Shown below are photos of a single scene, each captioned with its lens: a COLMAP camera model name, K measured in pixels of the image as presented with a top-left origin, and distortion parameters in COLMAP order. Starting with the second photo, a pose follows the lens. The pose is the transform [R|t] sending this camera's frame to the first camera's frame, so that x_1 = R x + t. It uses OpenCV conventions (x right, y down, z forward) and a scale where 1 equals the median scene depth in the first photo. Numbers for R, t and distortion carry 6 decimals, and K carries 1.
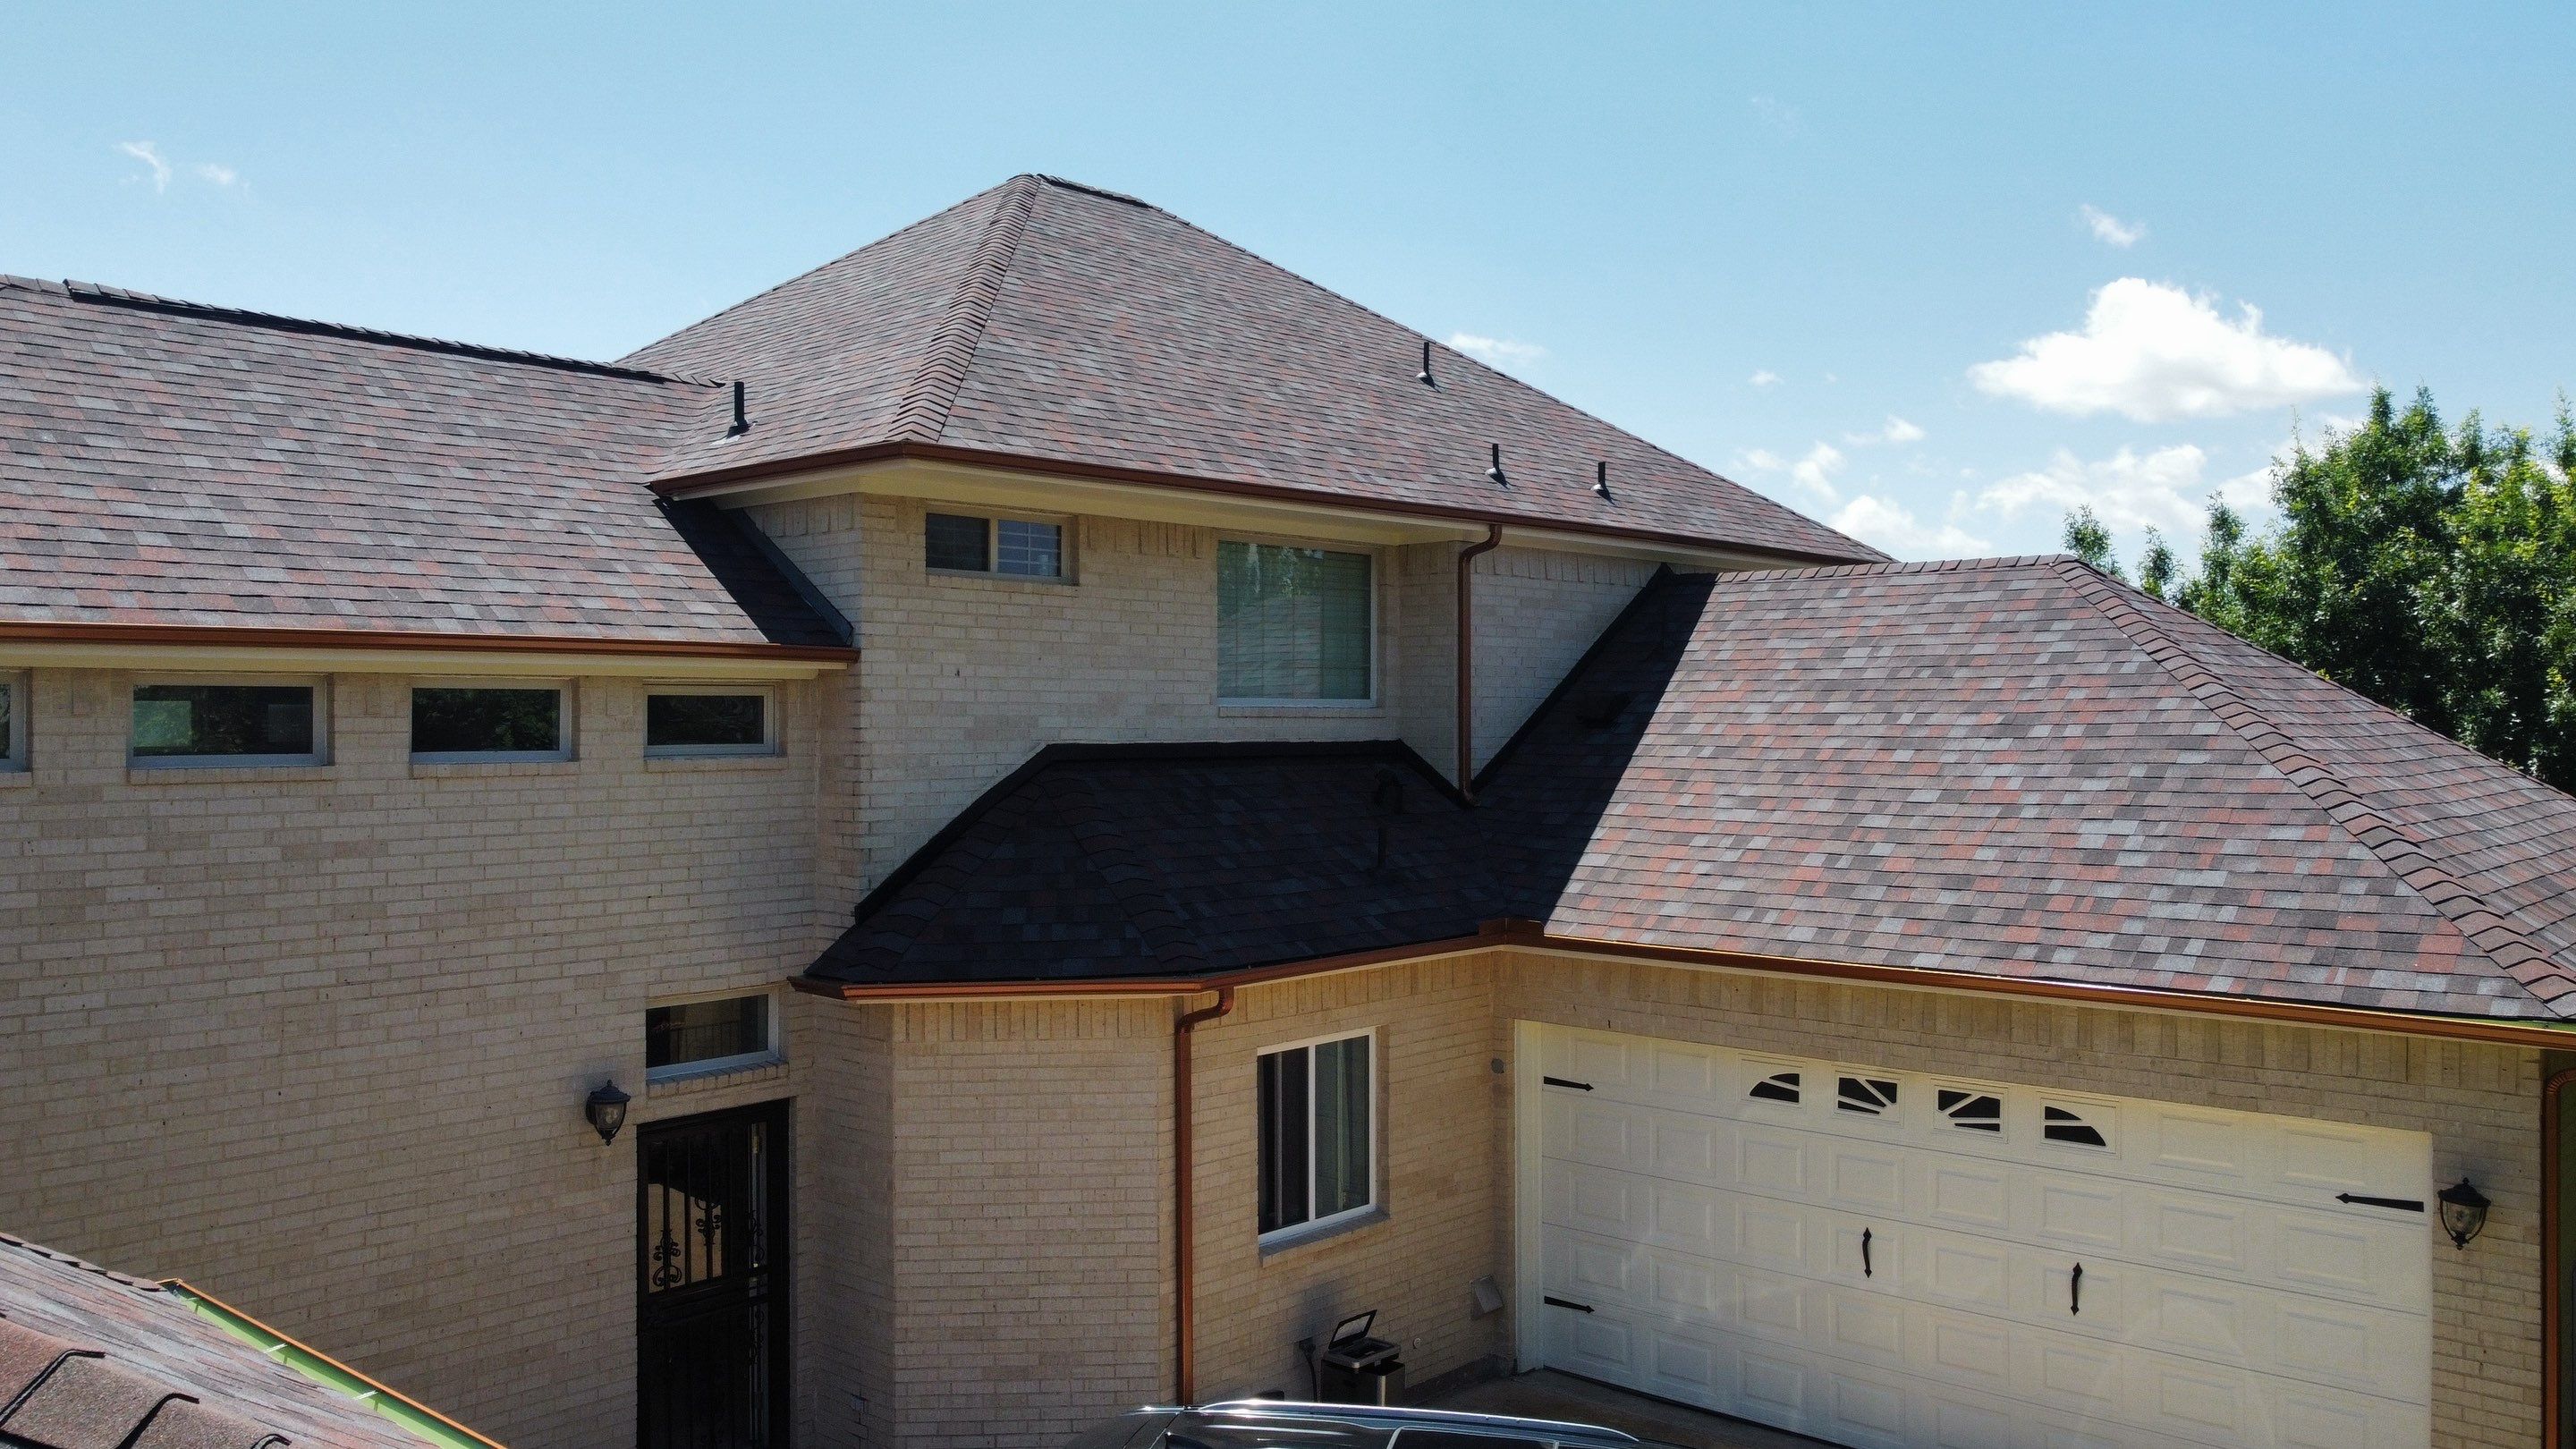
lens RADIAL K [[1962.2, 0, 1286.9], [0, 1962.2, 727.6], [0, 0, 1]] dist [-0.008220, 0.007130]
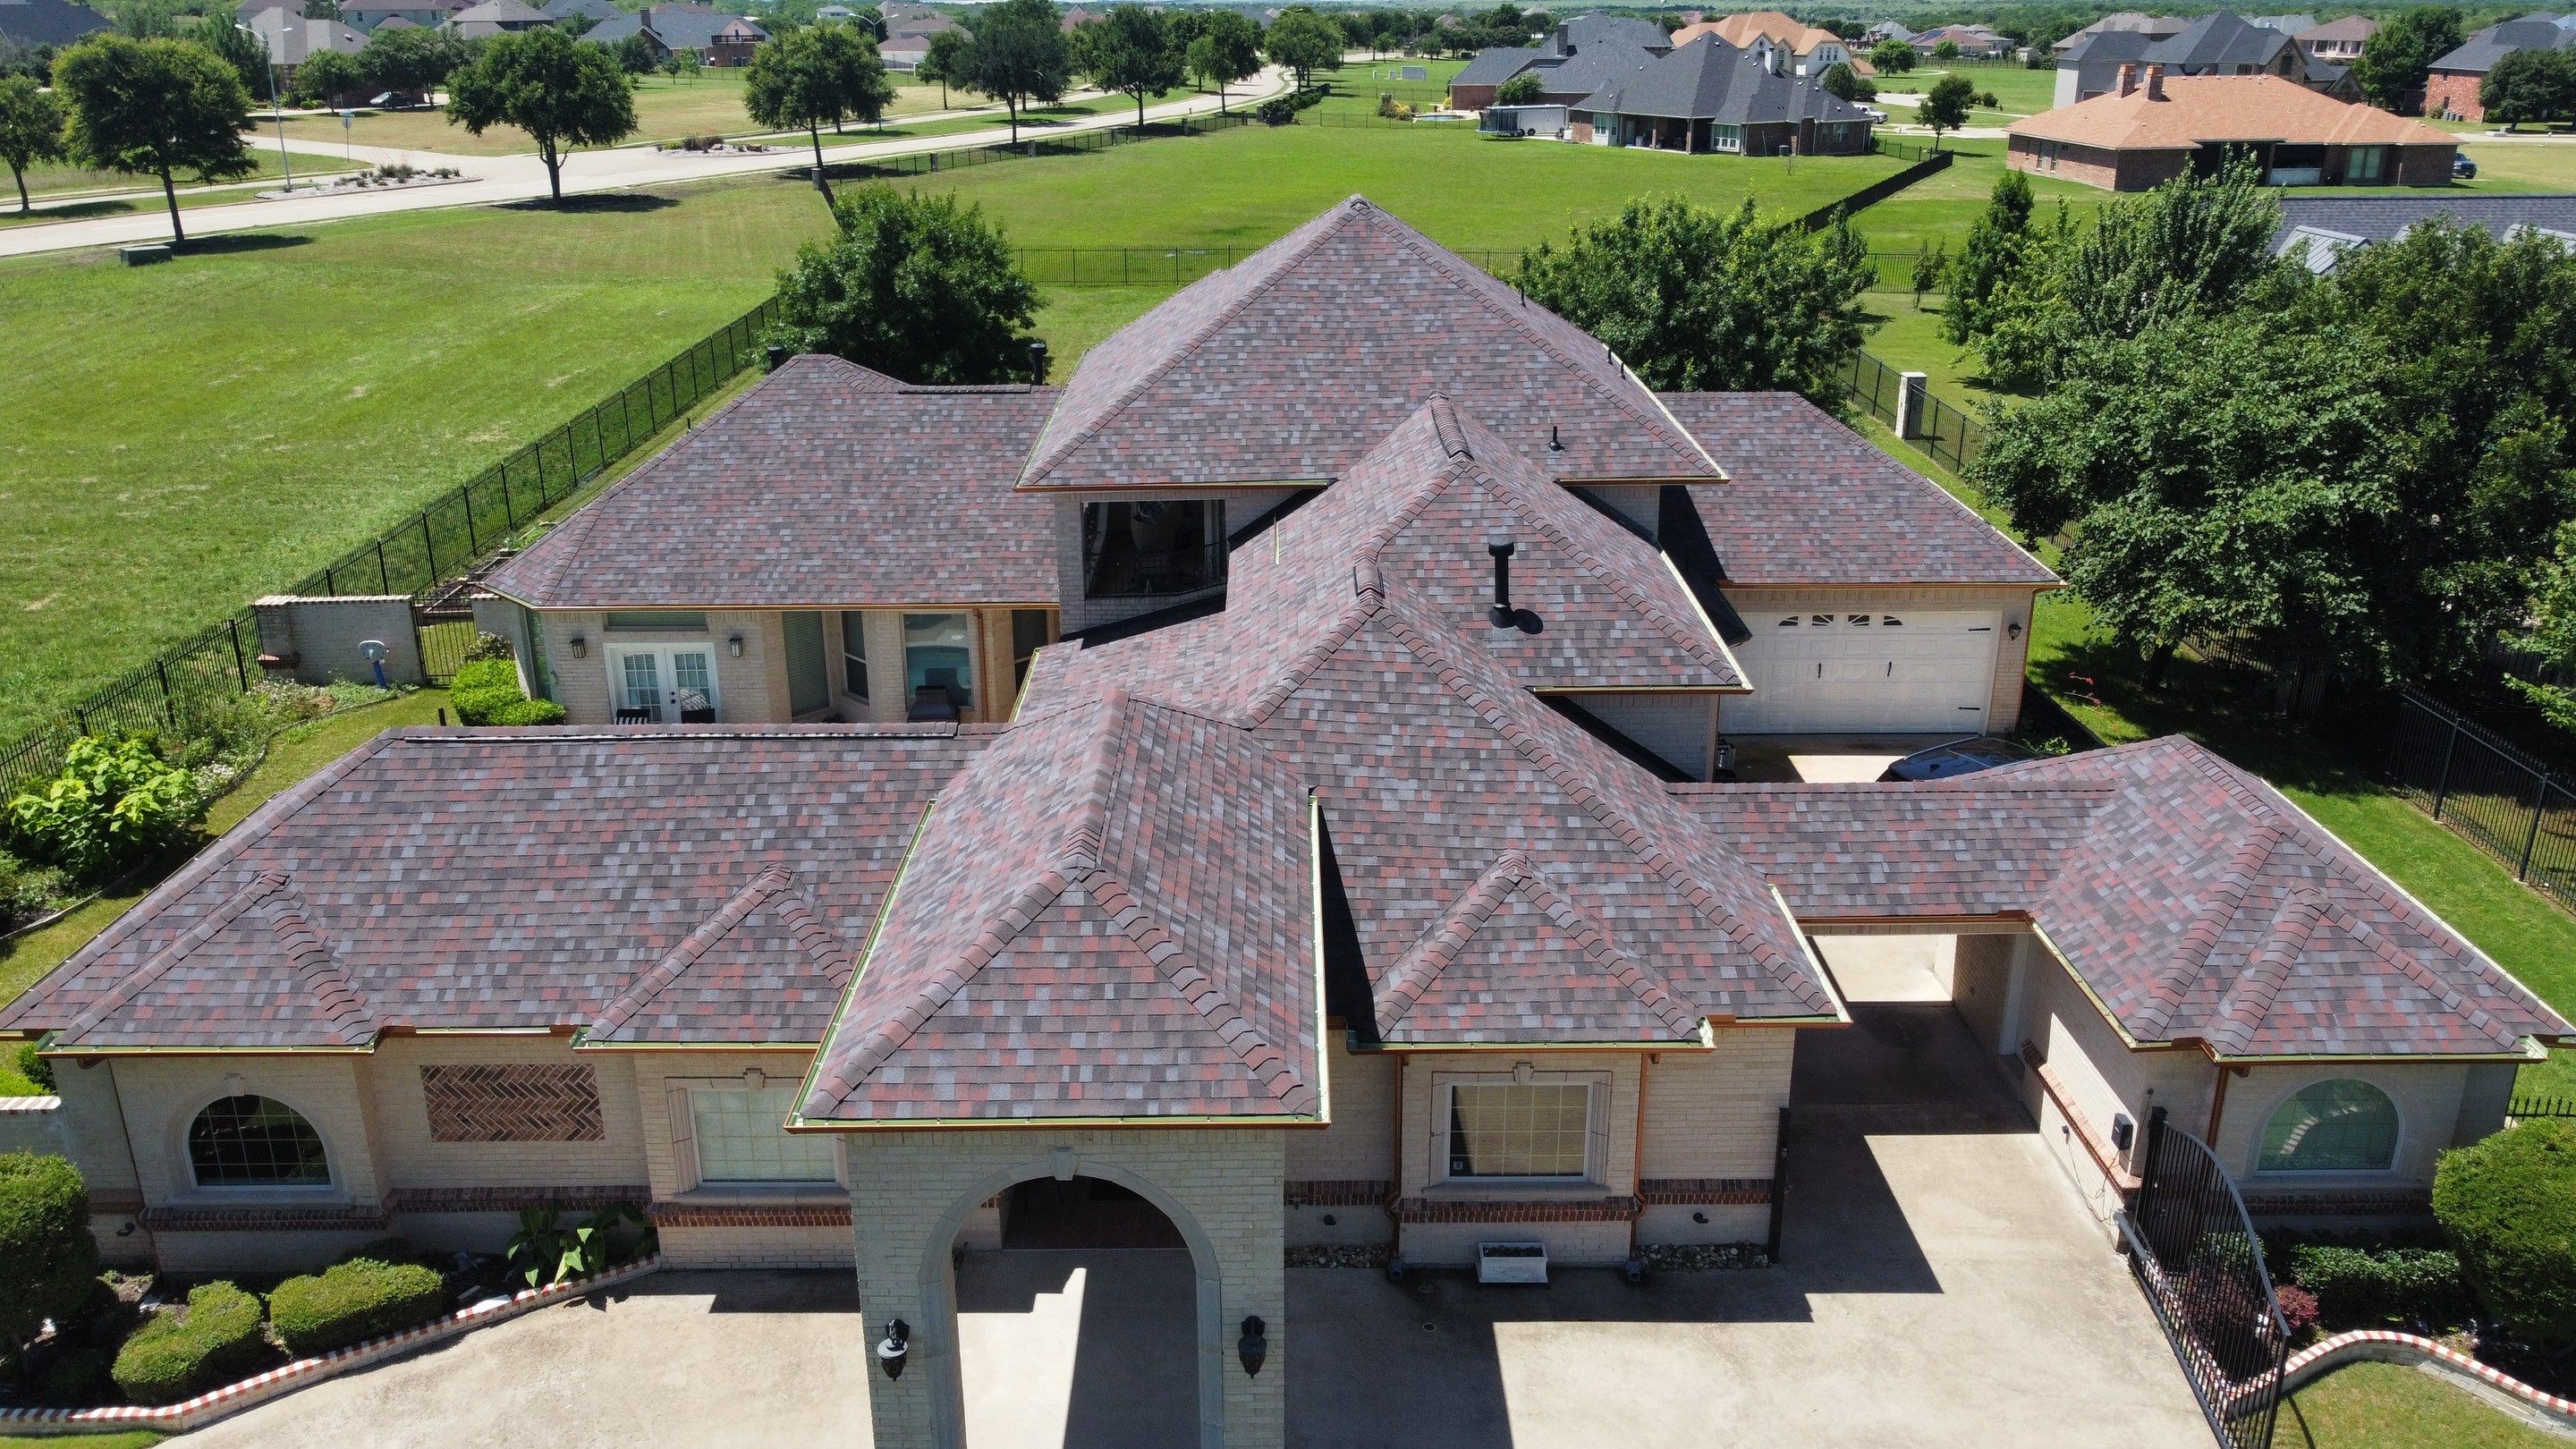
lens RADIAL K [[1962.2, 0, 1281.6], [0, 1962.2, 712.4], [0, 0, 1]] dist [-0.008220, 0.007130]
pose [[0.738420, -0.230986, 0.633547, -2.304615], [0.005648, 0.941590, 0.336713, -0.709825], [-0.674317, -0.245058, 0.696594, -0.563526]]
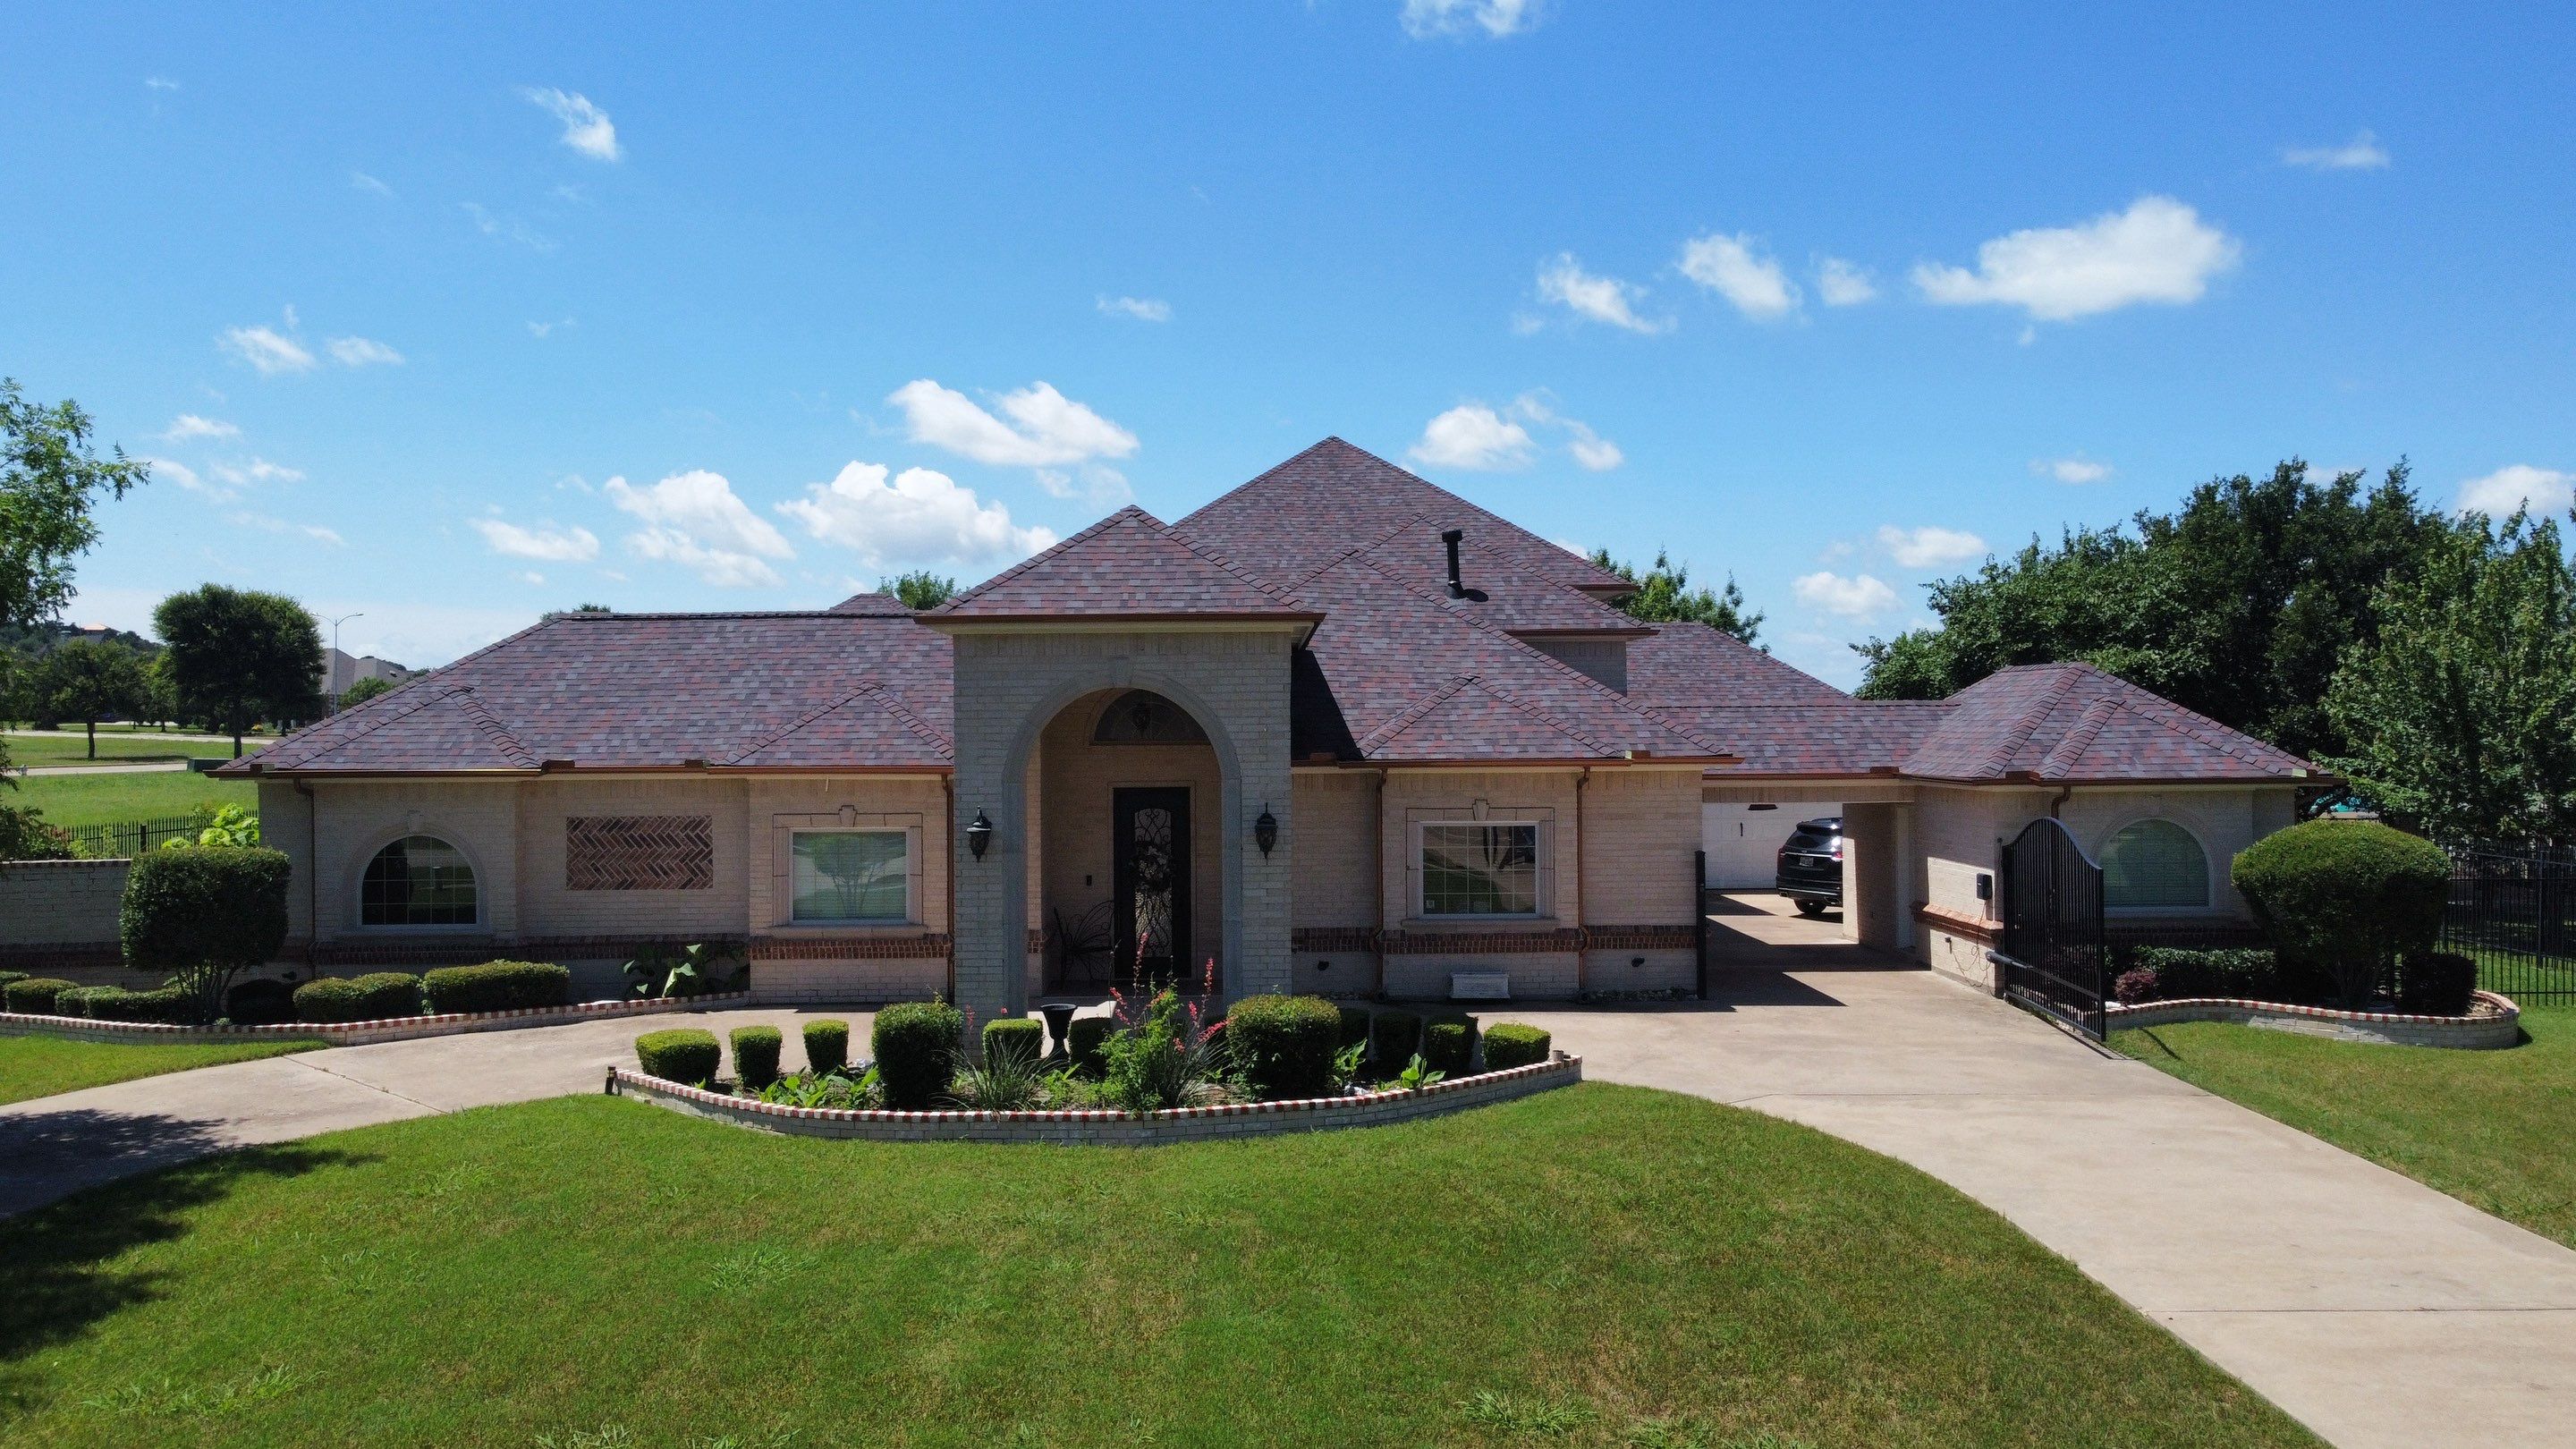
lens RADIAL K [[1962.2, 0, 1277.4], [0, 1962.2, 720.2], [0, 0, 1]] dist [-0.008220, 0.007130]
pose [[0.729025, 0.000346, 0.684487, -2.731588], [0.005752, 0.999961, -0.006633, 0.100447], [-0.684463, 0.008773, 0.728995, -0.971953]]
